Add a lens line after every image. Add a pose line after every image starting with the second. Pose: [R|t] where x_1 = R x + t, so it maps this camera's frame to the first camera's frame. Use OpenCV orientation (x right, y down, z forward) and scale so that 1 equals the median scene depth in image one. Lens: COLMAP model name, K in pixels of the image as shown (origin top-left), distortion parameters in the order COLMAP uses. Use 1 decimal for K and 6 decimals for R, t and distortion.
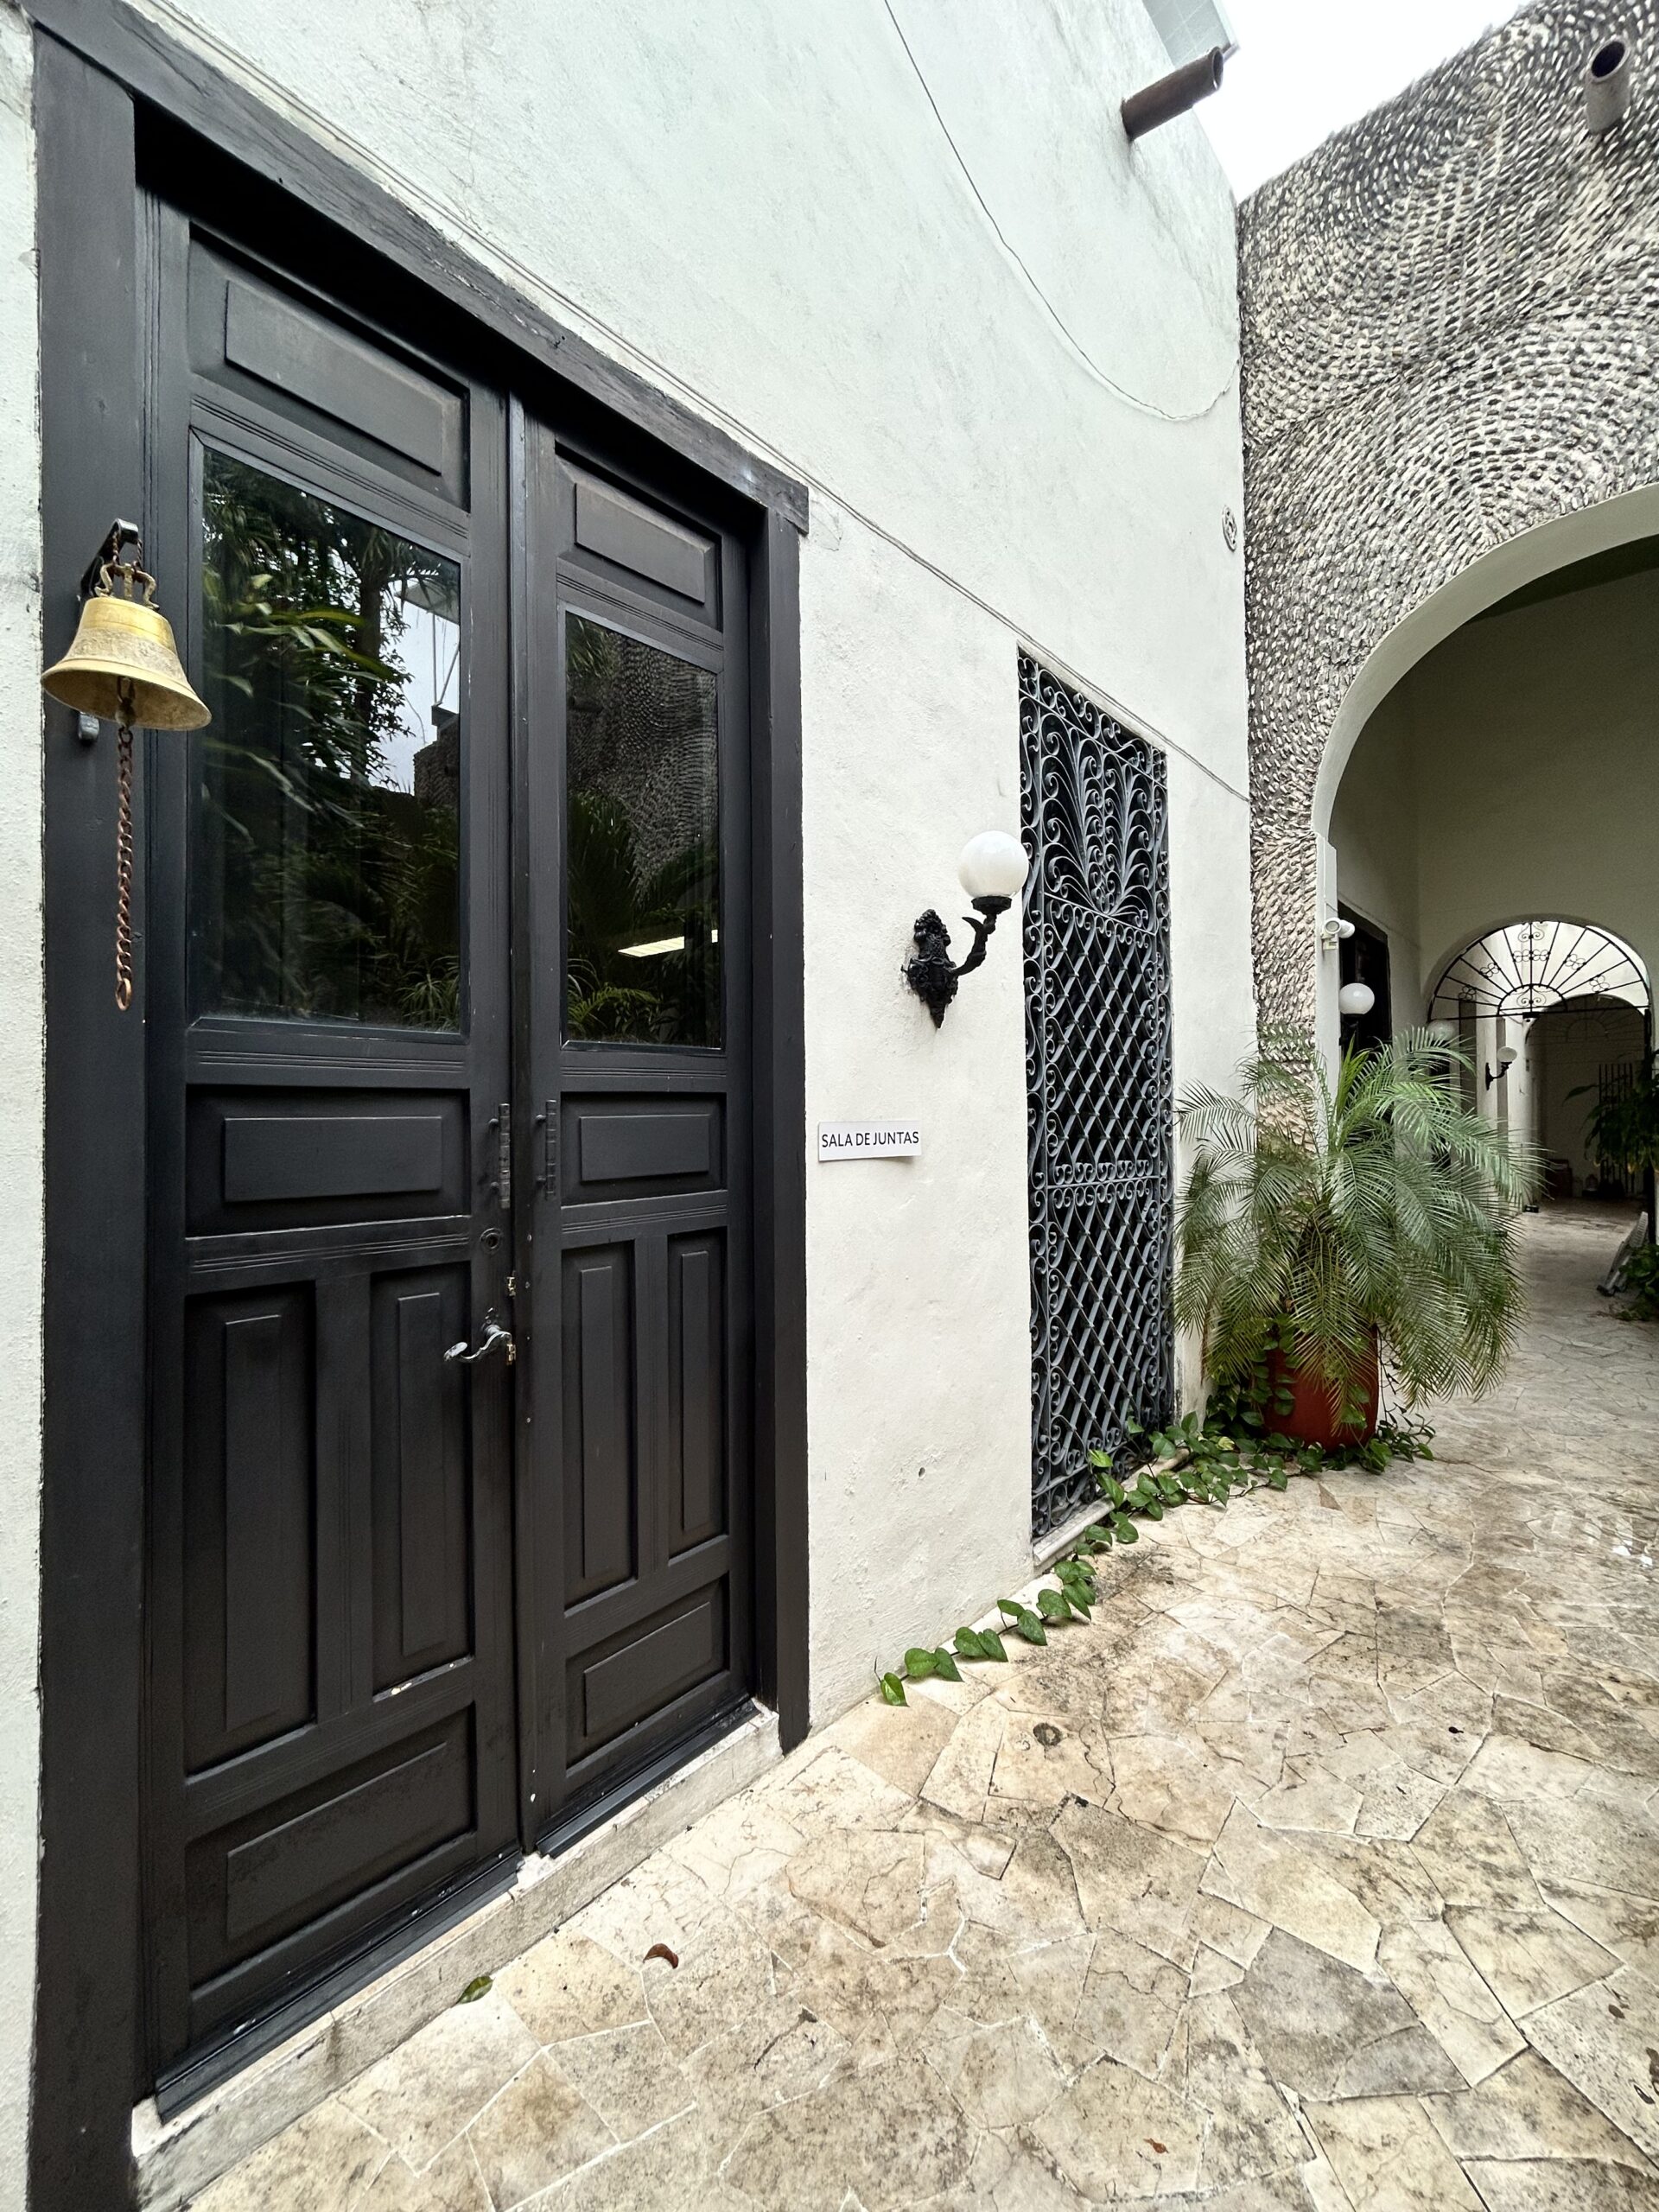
lens RADIAL K [[885.8, 0, 833.3], [0, 885.8, 1104.5], [0, 0, 1]] dist [-0.001401, -0.000253]
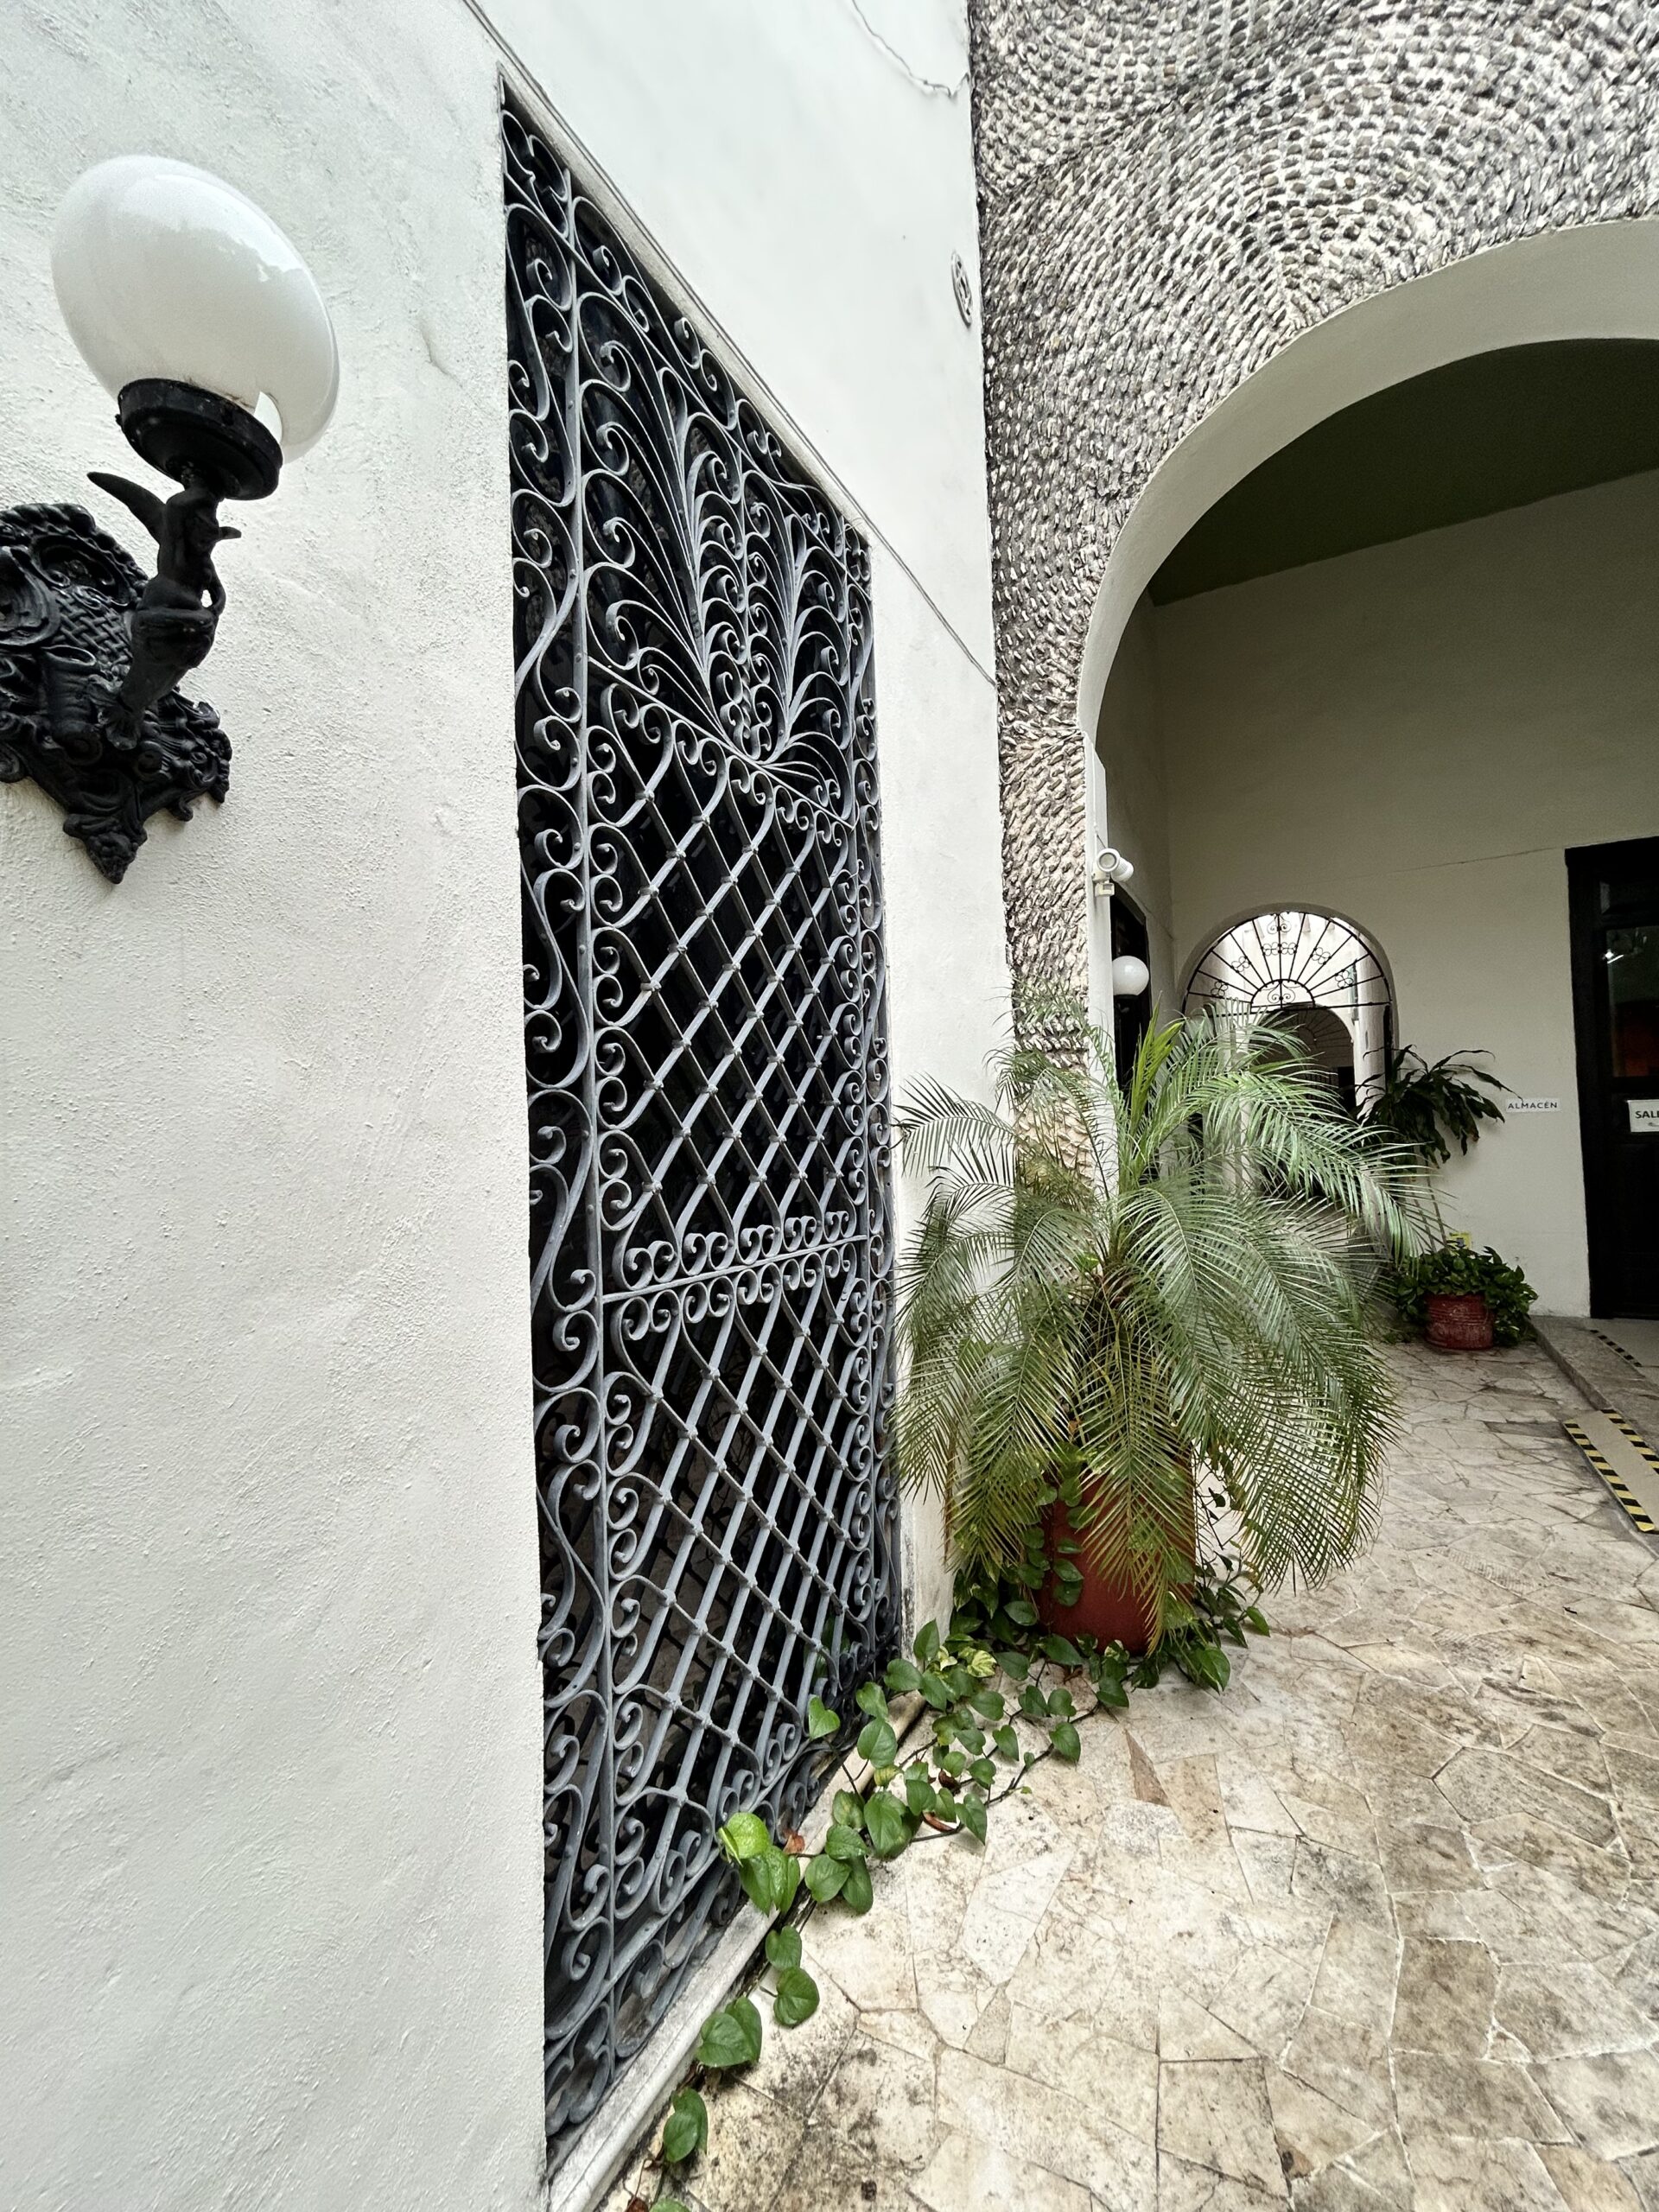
lens RADIAL K [[885.8, 0, 832.5], [0, 885.8, 1108.3], [0, 0, 1]] dist [-0.001401, -0.000253]
pose [[0.969121, -0.016702, 0.246020, 0.198526], [0.020264, 0.999723, -0.011954, 0.002548], [-0.245752, 0.016570, 0.969191, 0.427262]]
